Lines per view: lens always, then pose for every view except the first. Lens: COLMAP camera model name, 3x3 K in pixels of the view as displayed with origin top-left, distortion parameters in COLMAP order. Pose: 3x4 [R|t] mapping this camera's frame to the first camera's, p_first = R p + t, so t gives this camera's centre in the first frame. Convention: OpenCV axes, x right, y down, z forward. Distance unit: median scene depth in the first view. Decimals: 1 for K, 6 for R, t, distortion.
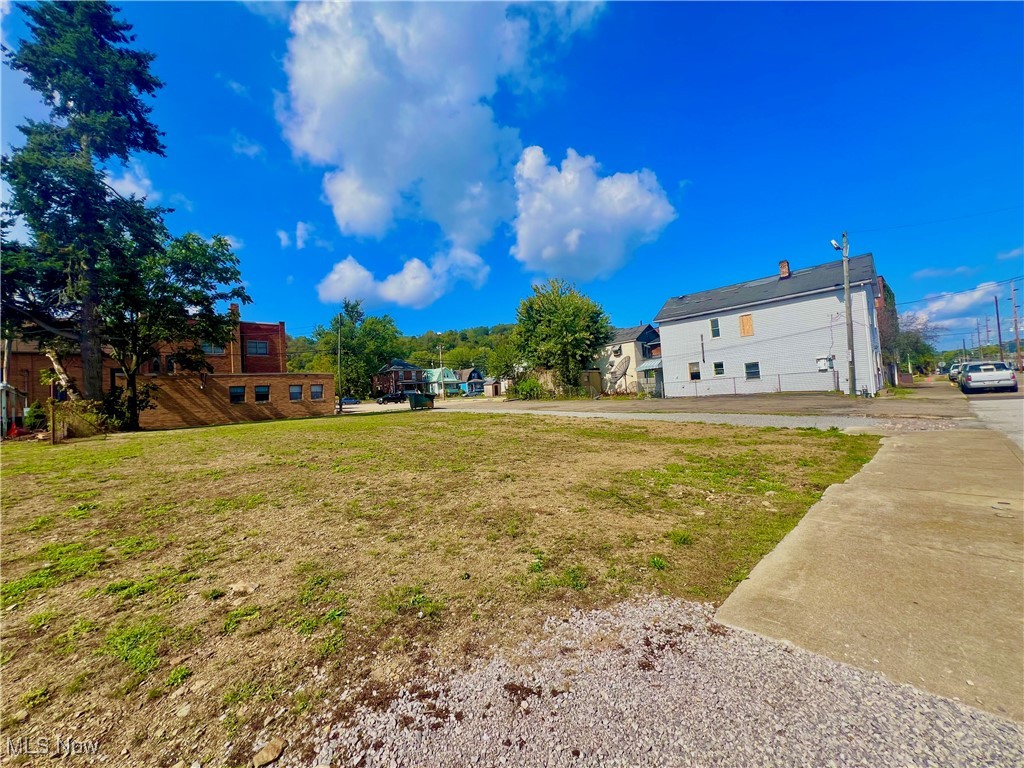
lens RADIAL K [[406.9, 0, 512.0], [0, 406.9, 384.0], [0, 0, 1]] dist [-0.003808, -0.000192]
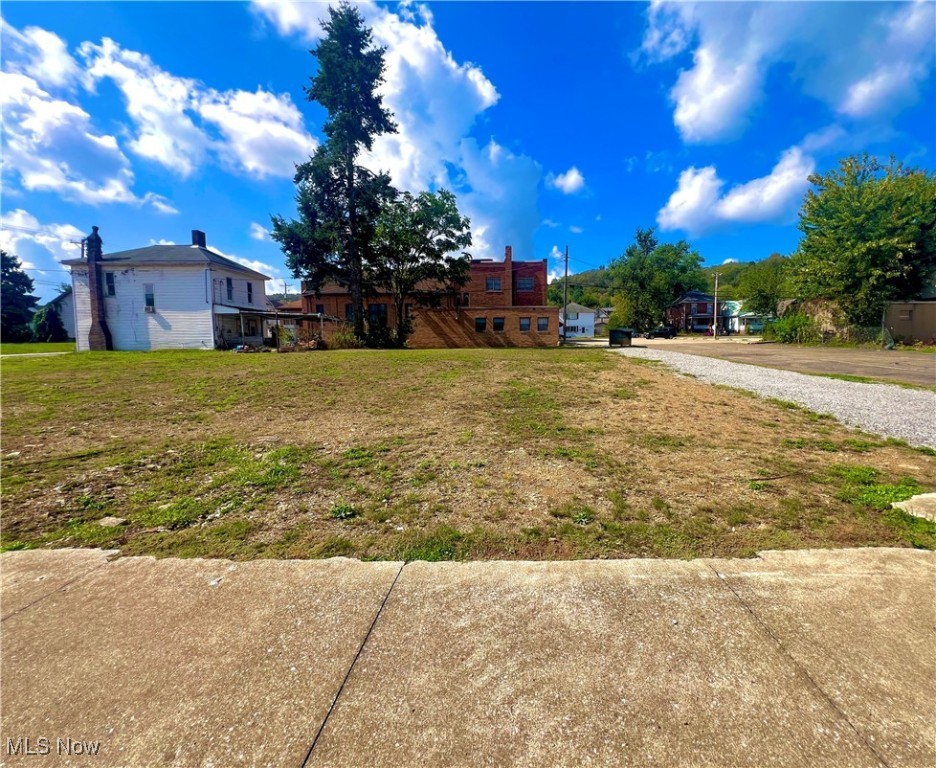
lens RADIAL K [[409.9, 0, 508.0], [0, 409.9, 381.4], [0, 0, 1]] dist [-0.000330, 0.000104]
pose [[0.728998, 0.121809, -0.673591, 0.206551], [-0.015724, 0.986760, 0.161423, -0.005150], [0.684335, -0.107086, 0.721261, 0.138562]]
